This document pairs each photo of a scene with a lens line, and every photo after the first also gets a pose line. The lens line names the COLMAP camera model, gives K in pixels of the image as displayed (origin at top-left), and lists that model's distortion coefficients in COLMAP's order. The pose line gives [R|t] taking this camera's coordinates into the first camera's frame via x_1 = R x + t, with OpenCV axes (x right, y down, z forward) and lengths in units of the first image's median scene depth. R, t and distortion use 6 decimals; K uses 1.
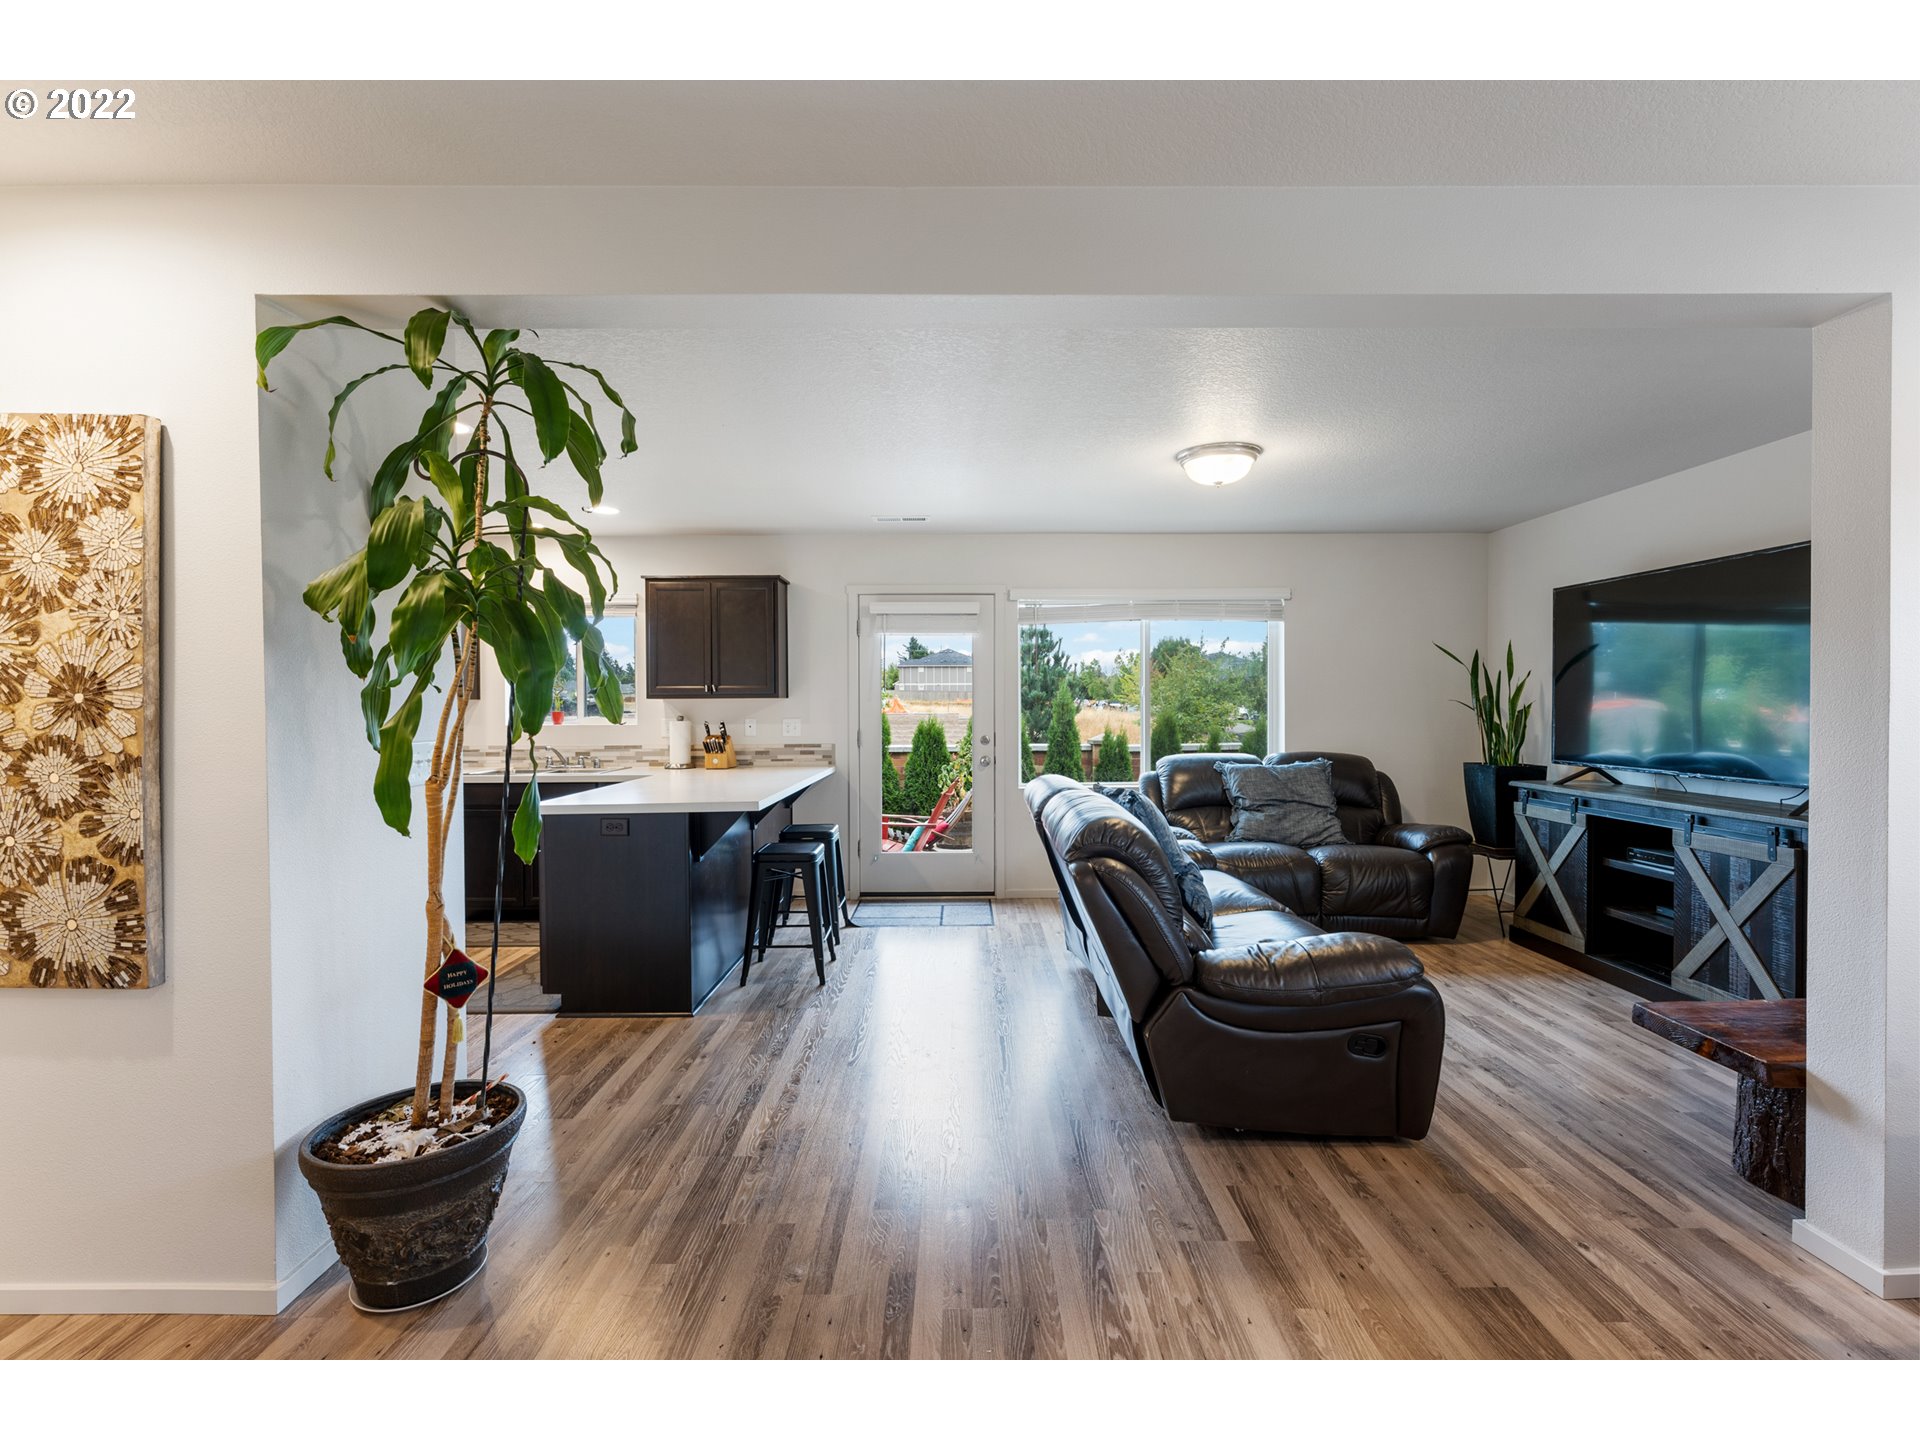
lens RADIAL K [[854.8, 0, 962.6], [0, 854.8, 700.8], [0, 0, 1]] dist [0.001320, -0.000107]
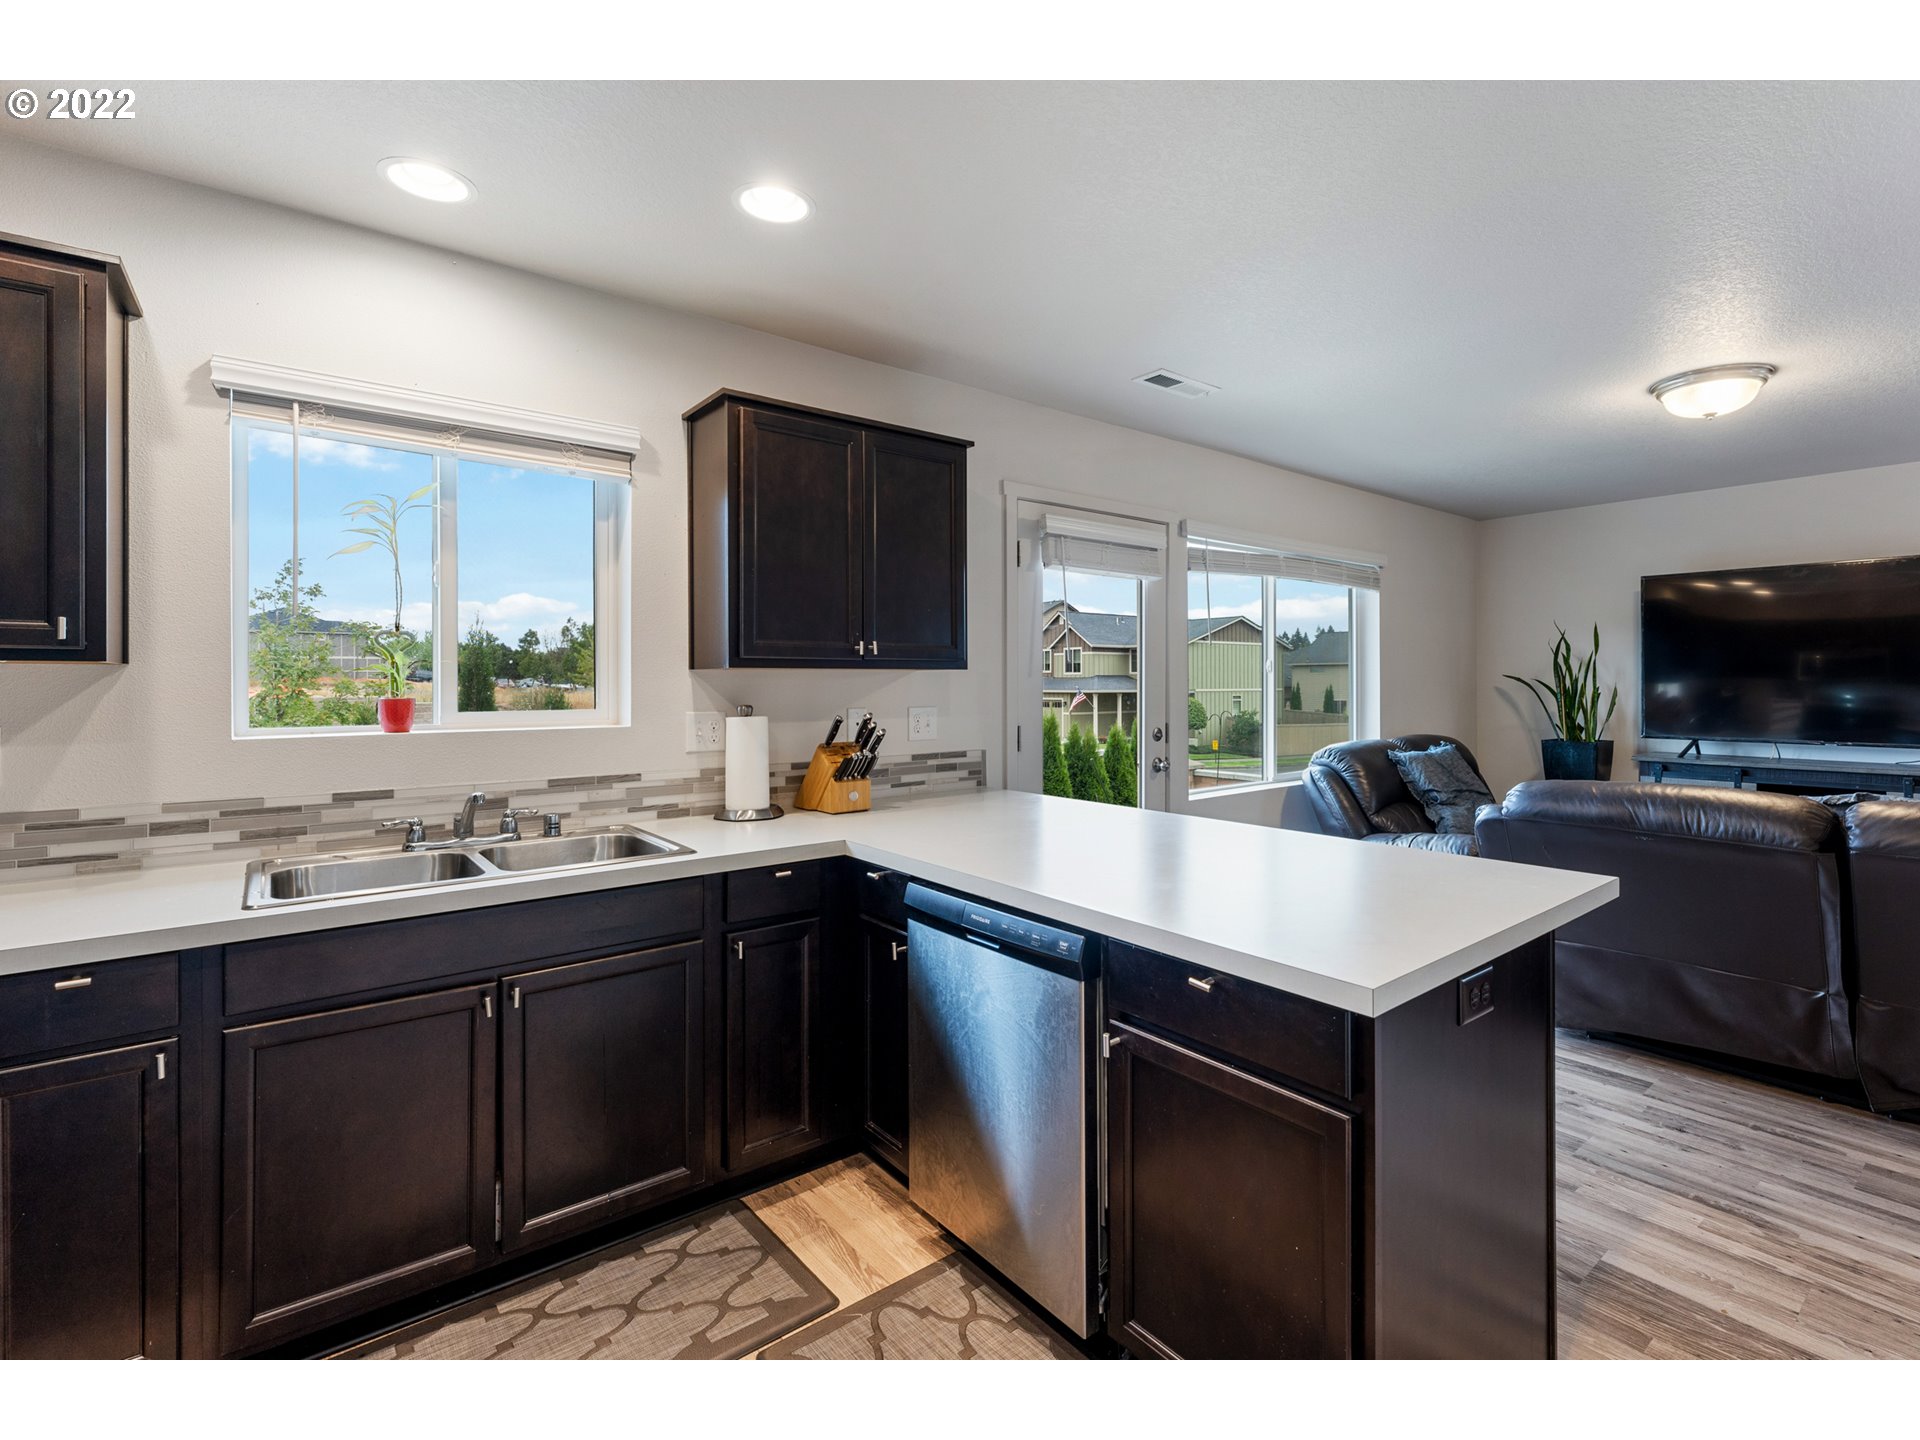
lens RADIAL K [[854.8, 0, 962.6], [0, 854.8, 700.8], [0, 0, 1]] dist [0.001320, -0.000107]
pose [[0.790266, -0.010253, 0.612678, -0.570491], [-0.000715, 0.999844, 0.017654, 0.007152], [-0.612763, -0.014389, 0.790136, 0.605794]]
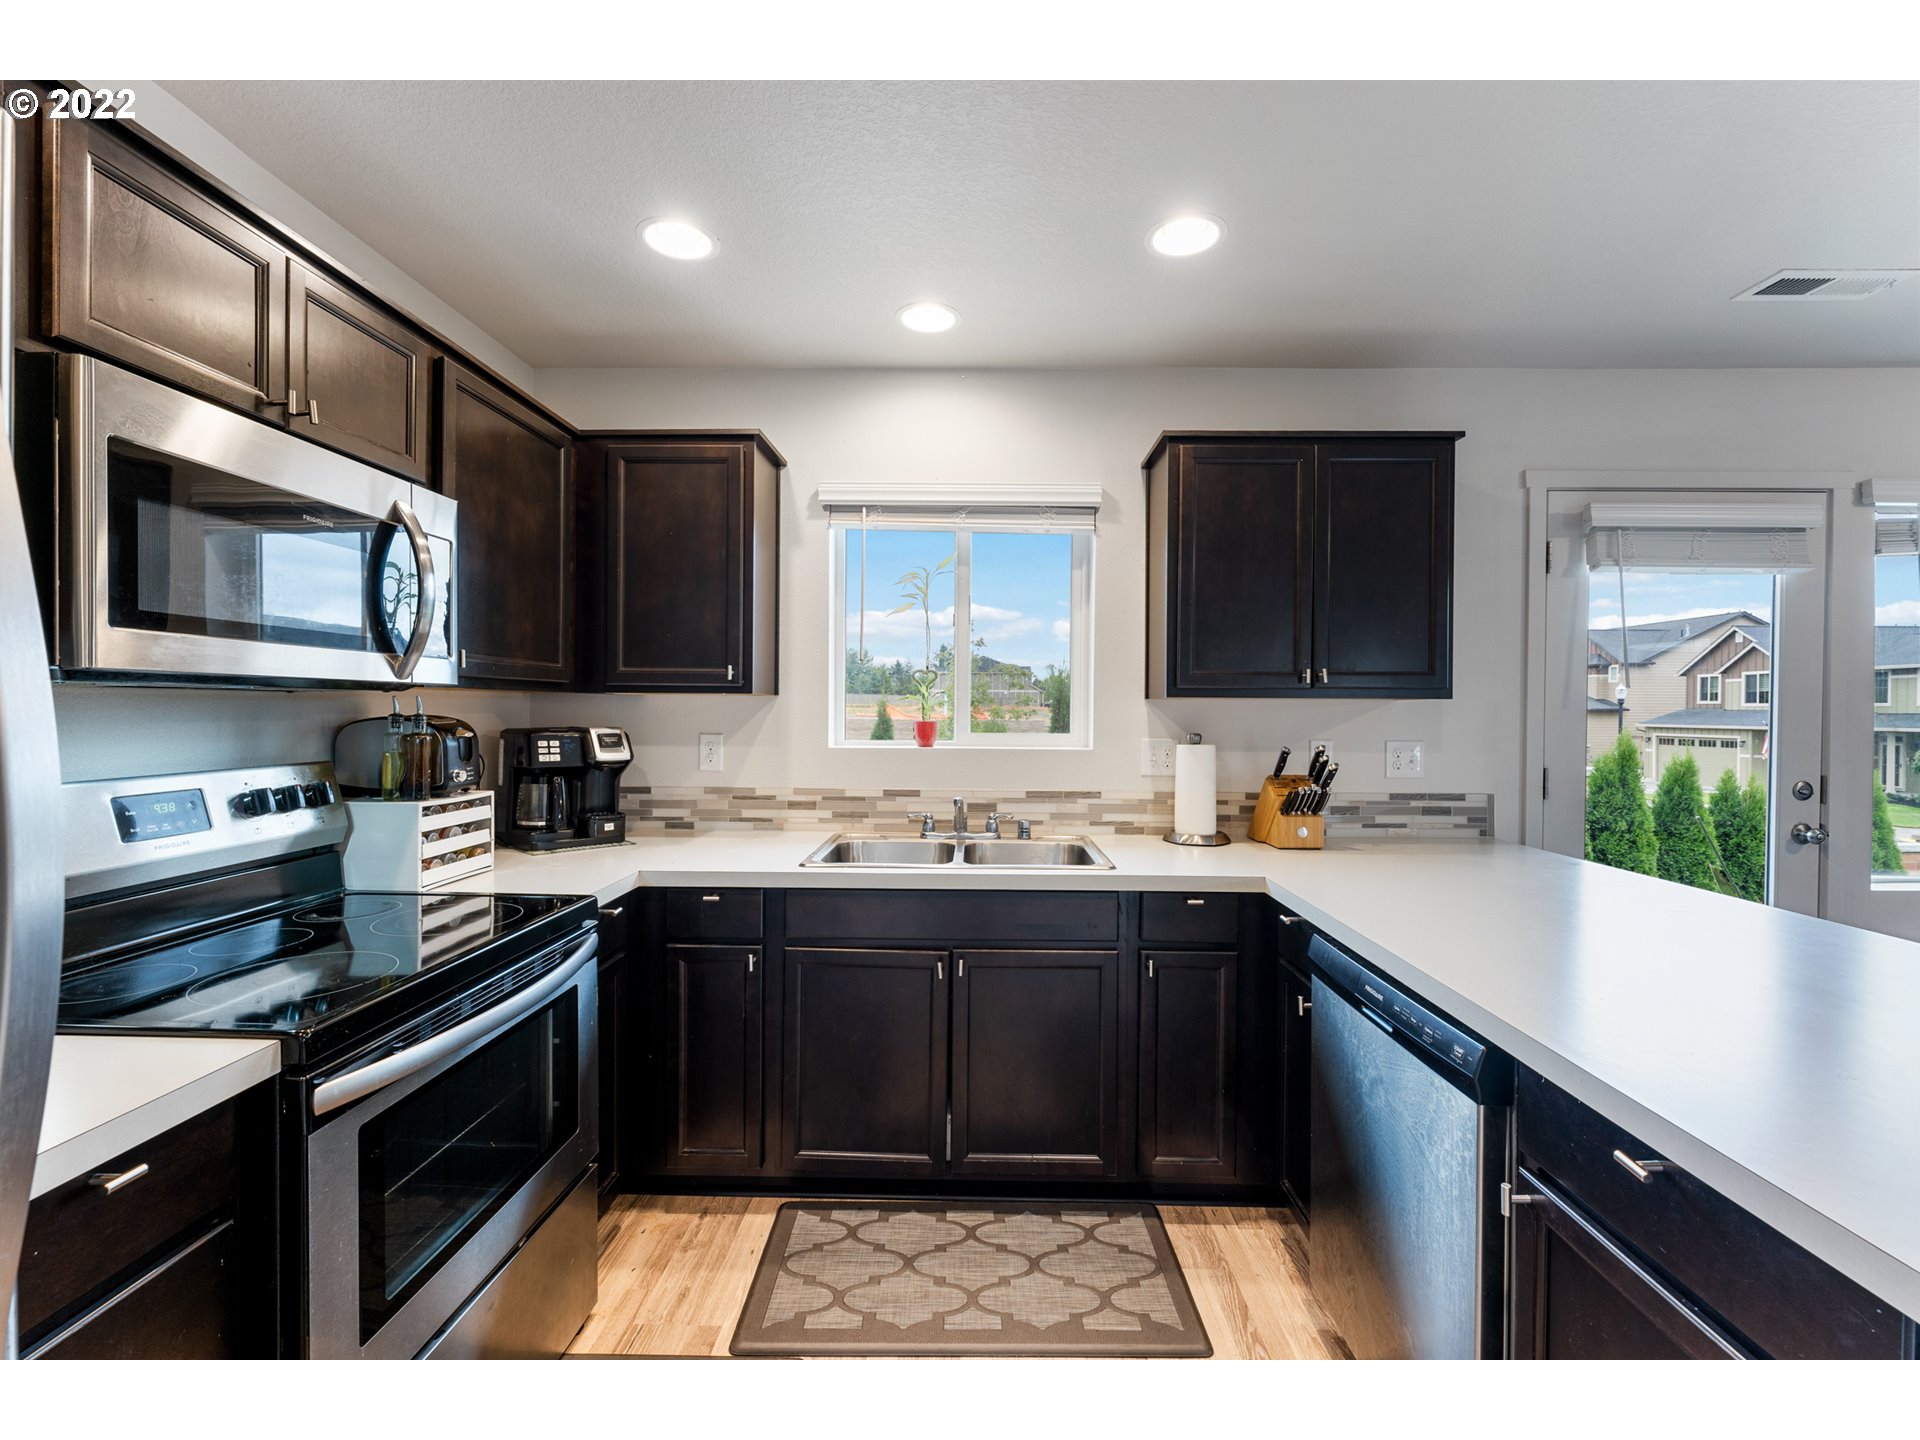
lens RADIAL K [[775.8, 0, 1007.7], [0, 775.8, 728.4], [0, 0, 1]] dist [0.000904, -0.000036]
pose [[0.999896, 0.012899, -0.006511, -0.473375], [-0.012747, 0.999657, 0.022859, 0.006194], [0.006803, -0.022773, 0.999718, 0.608068]]
